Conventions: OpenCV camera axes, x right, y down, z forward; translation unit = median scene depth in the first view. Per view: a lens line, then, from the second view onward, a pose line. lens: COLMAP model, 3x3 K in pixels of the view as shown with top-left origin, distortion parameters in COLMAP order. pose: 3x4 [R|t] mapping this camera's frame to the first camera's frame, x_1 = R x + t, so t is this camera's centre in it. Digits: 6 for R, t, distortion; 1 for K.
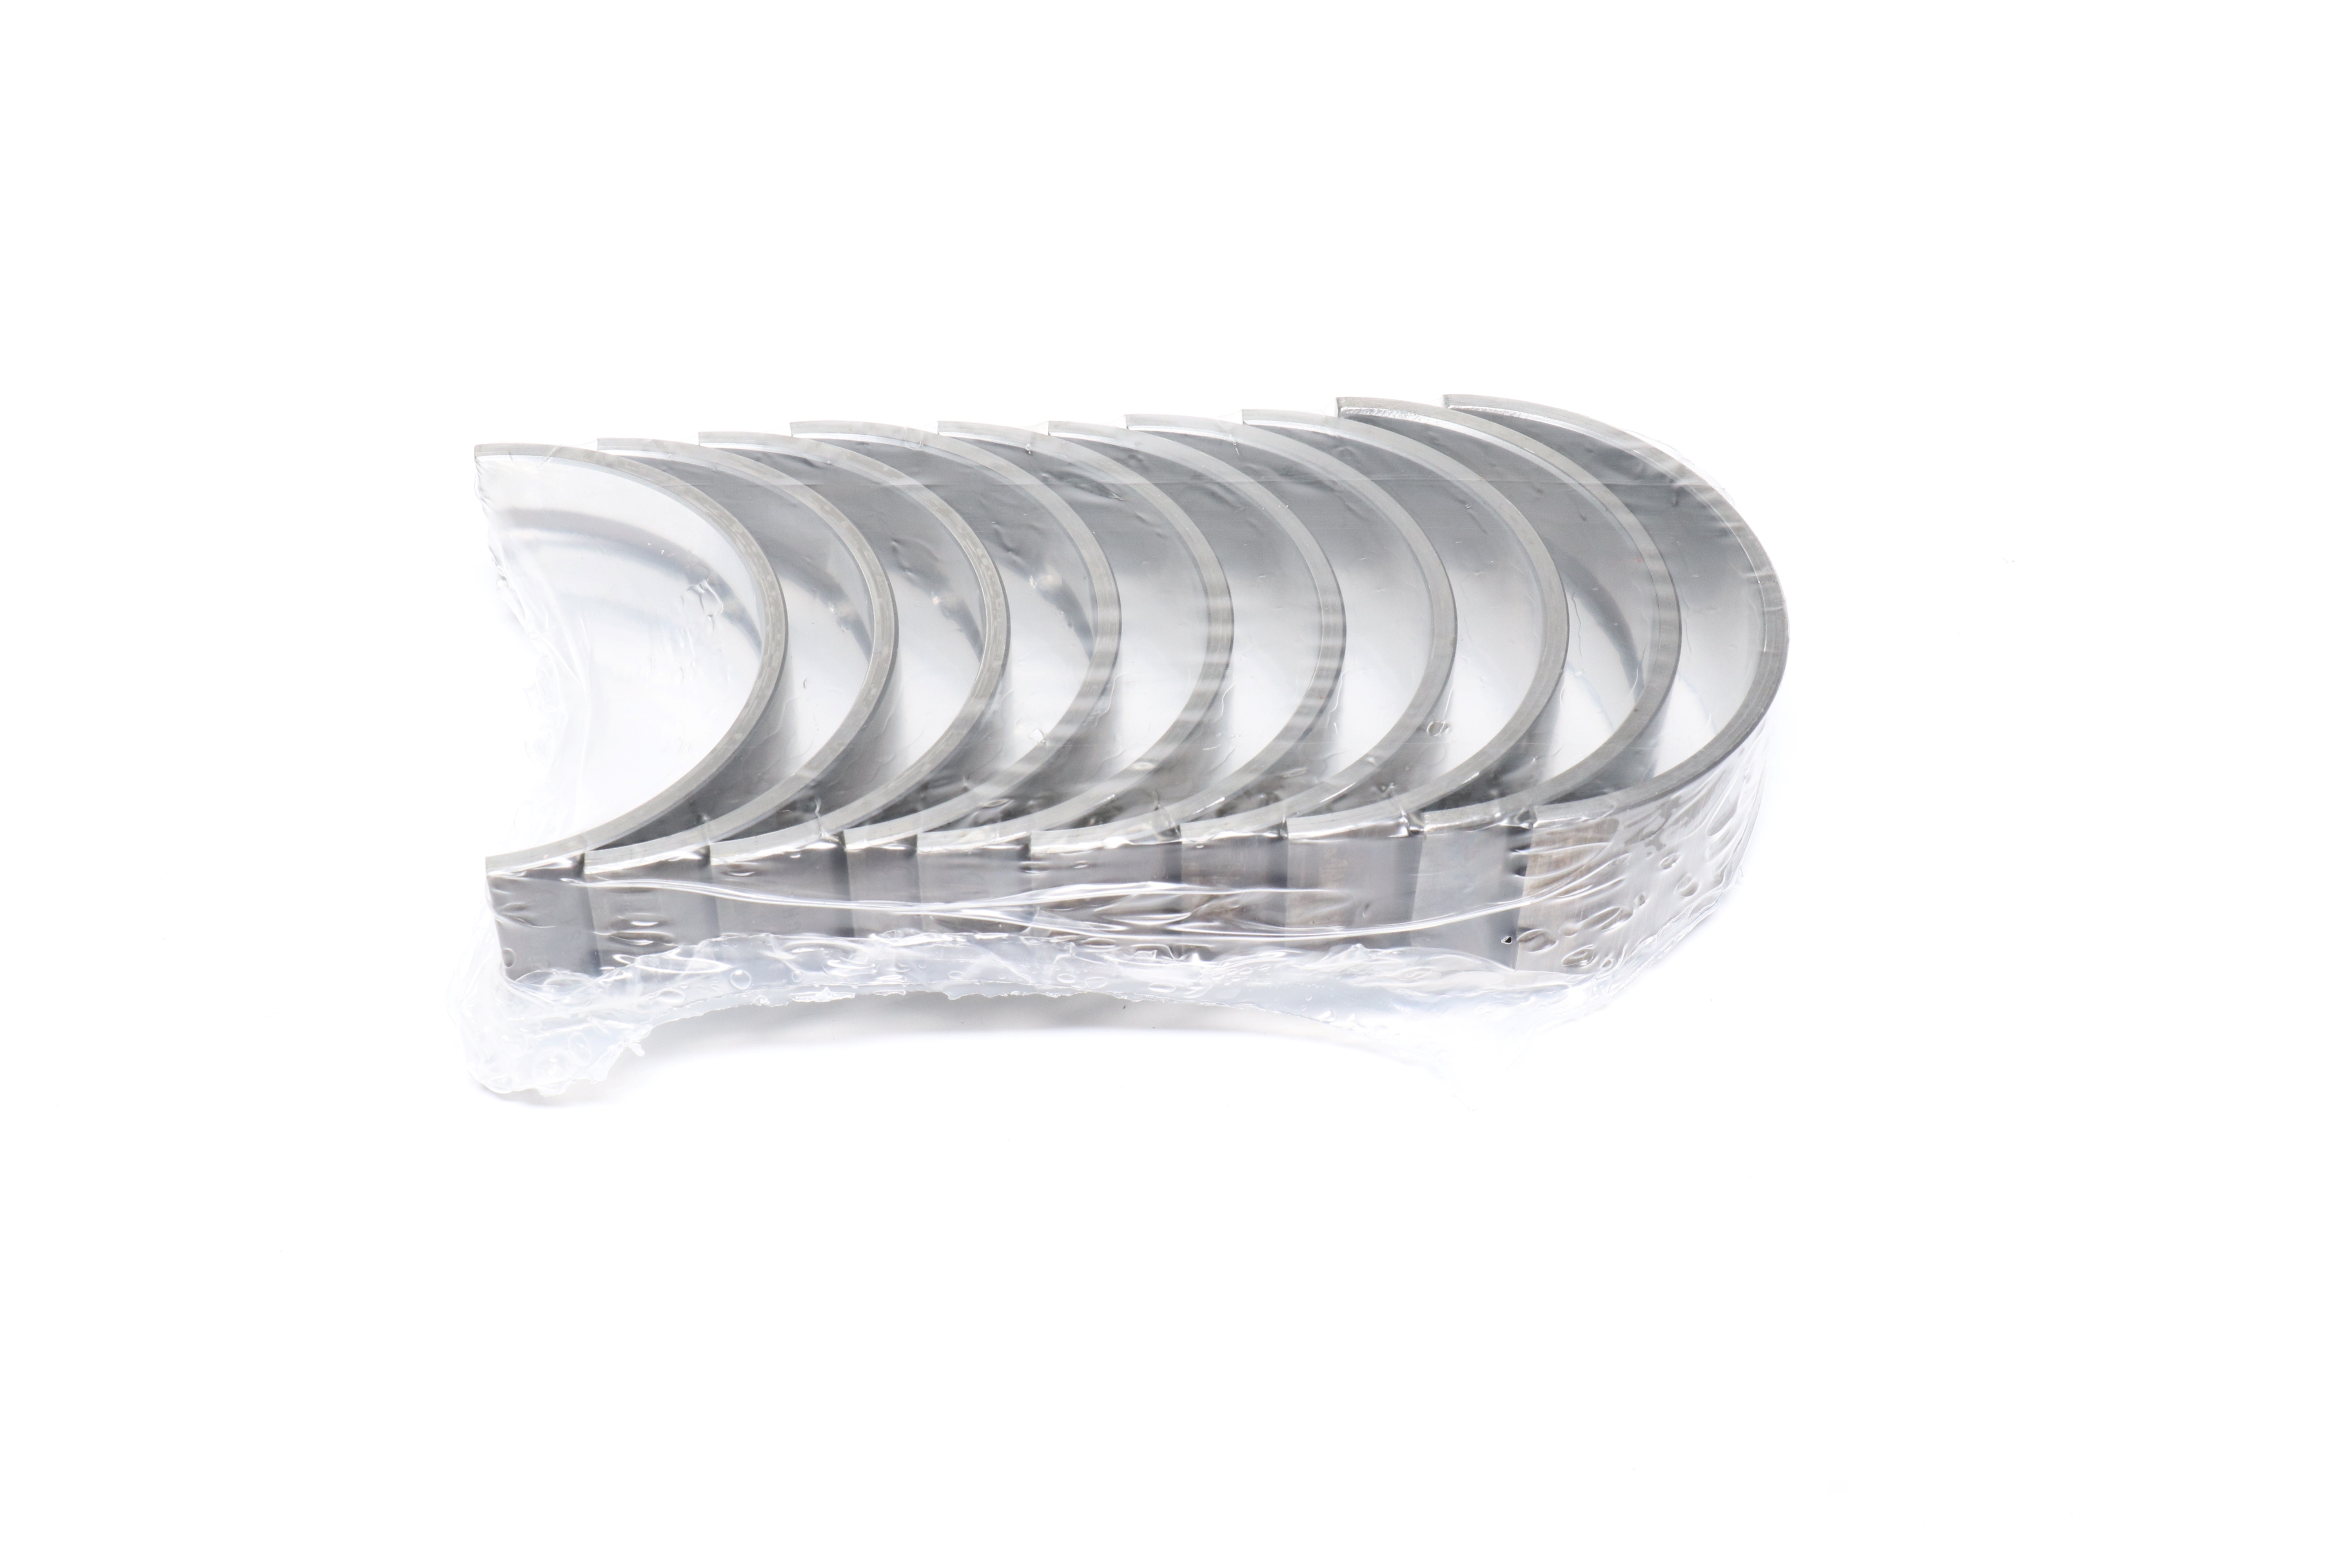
lens RADIAL K [[3841.1, 0, 1176.0], [0, 3841.1, 784.2], [0, 0, 1]] dist [-0.007289, 0.000000]
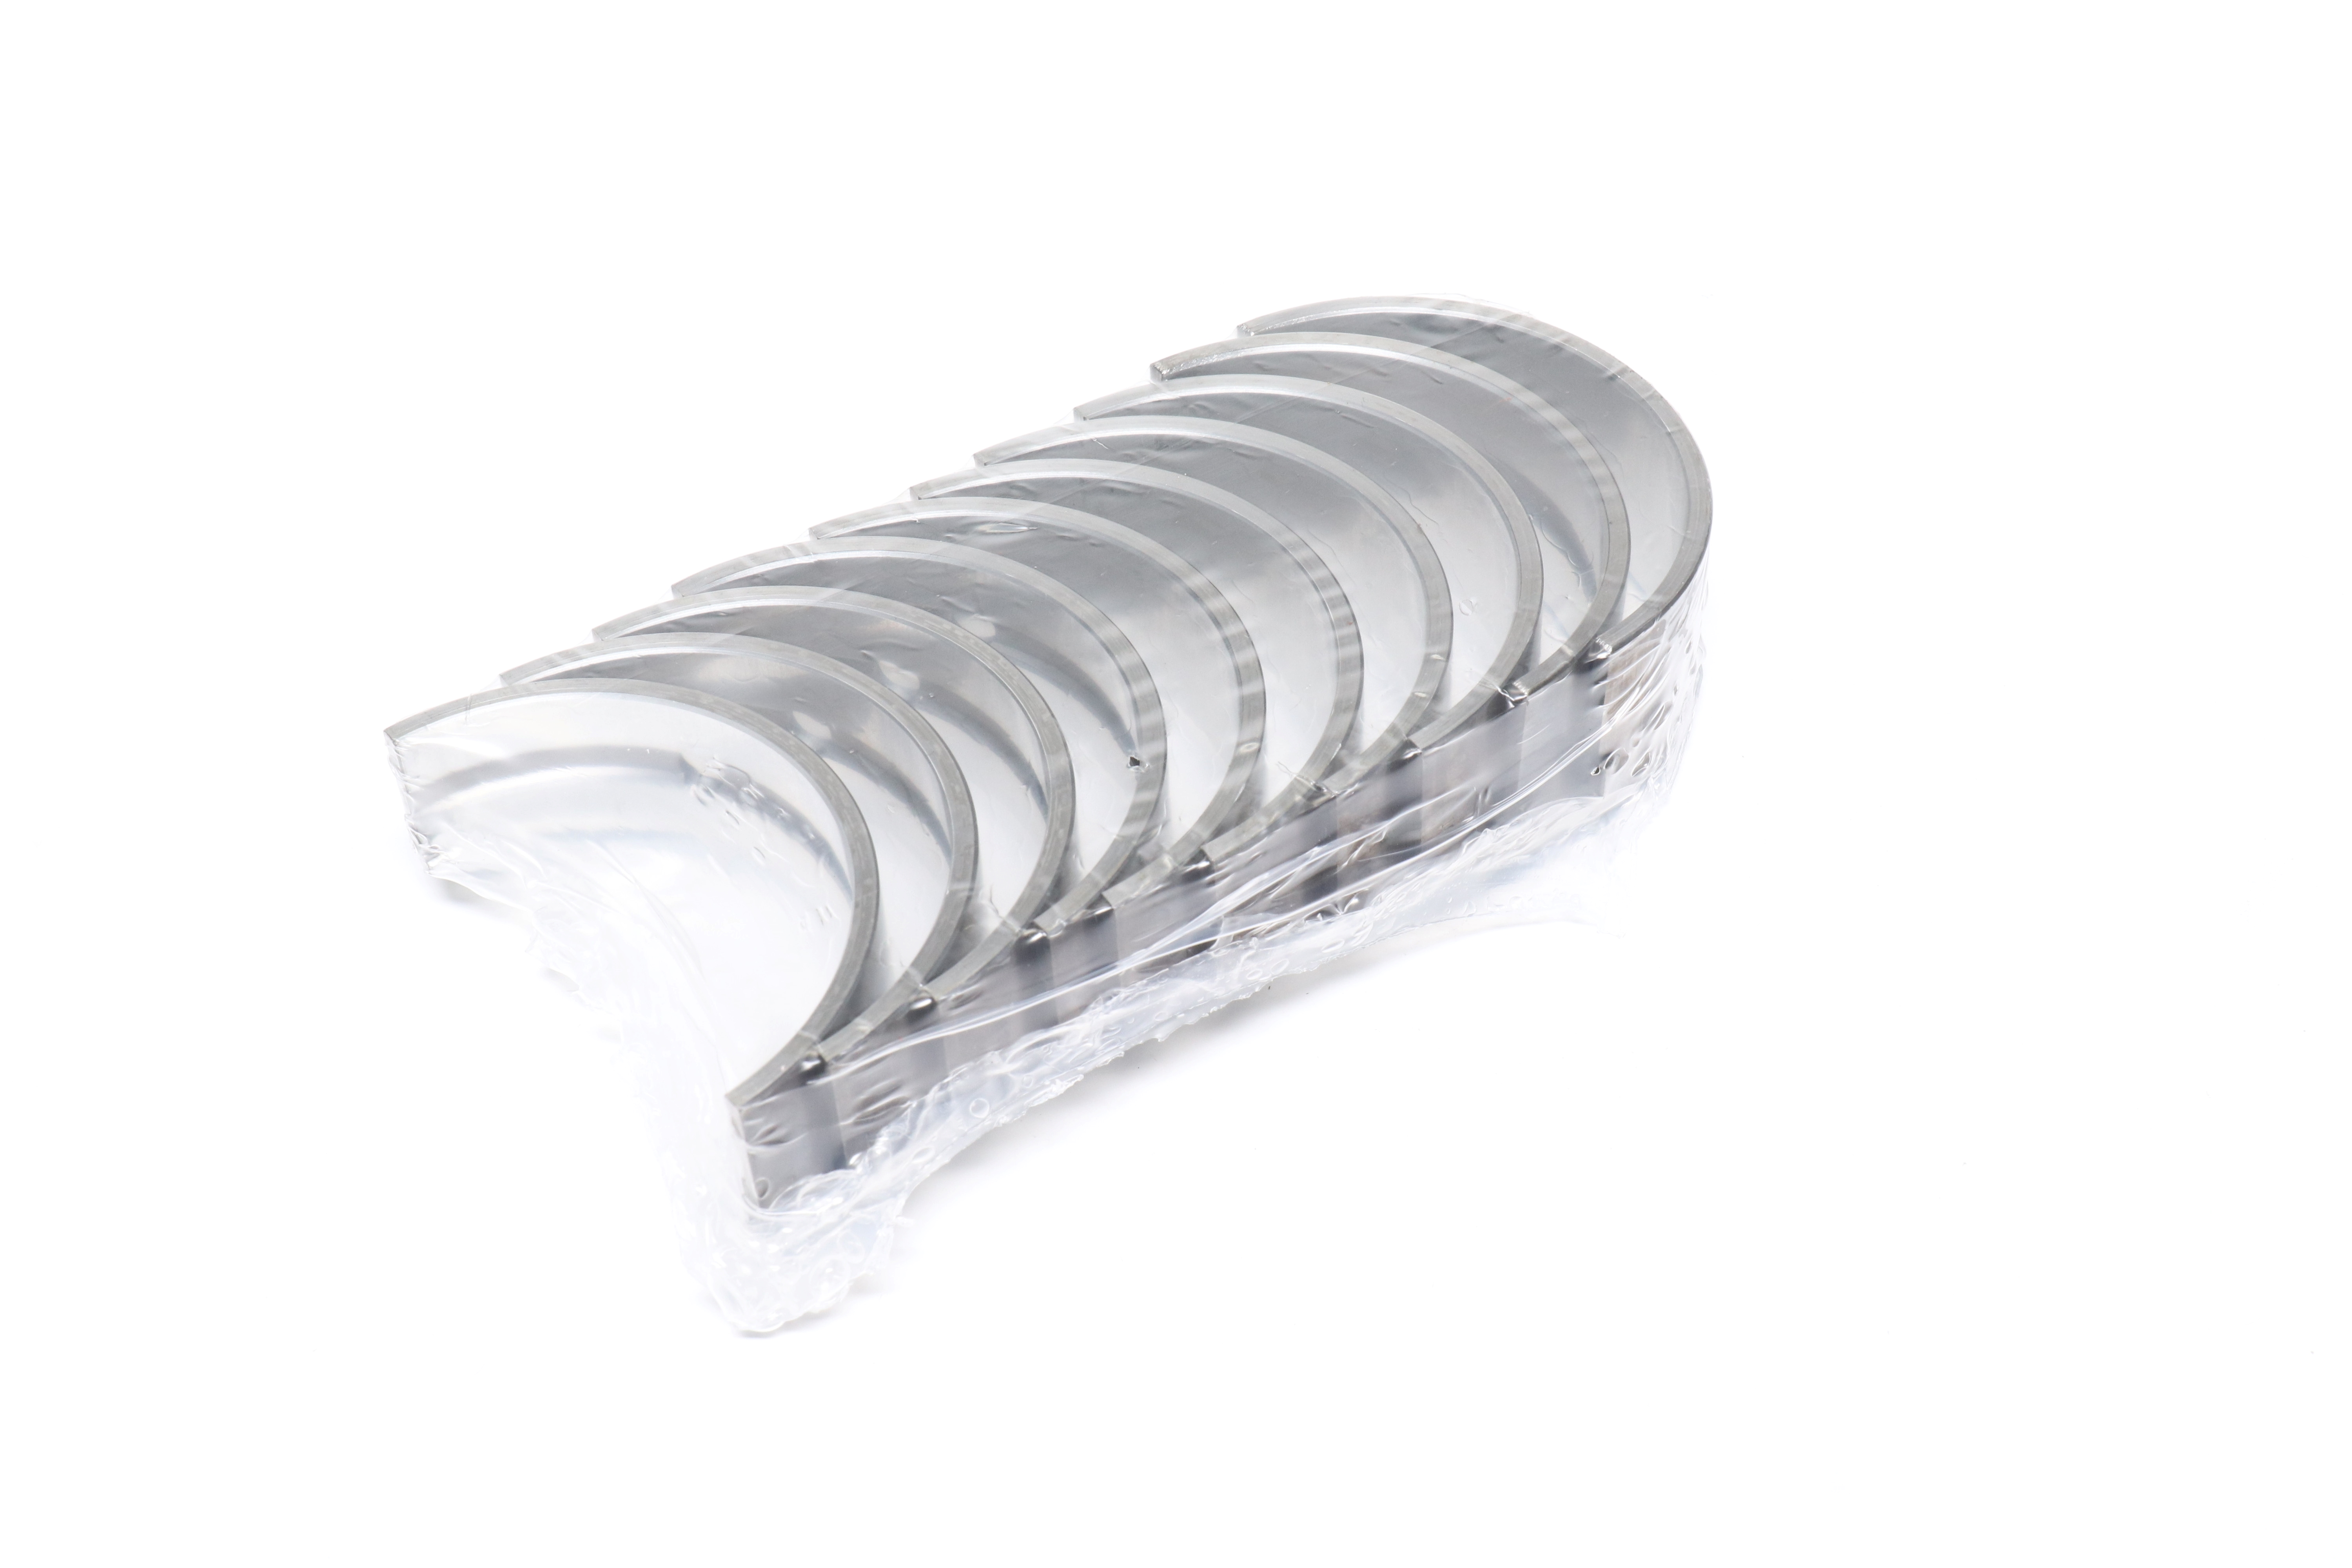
lens RADIAL K [[3841.1, 0, 1176.2], [0, 3841.1, 783.9], [0, 0, 1]] dist [-0.007289, 0.000000]
pose [[0.855764, -0.384280, 0.346405, -0.372709], [0.384818, 0.920313, 0.070279, -0.073172], [-0.345808, 0.073161, 0.935449, 0.067838]]
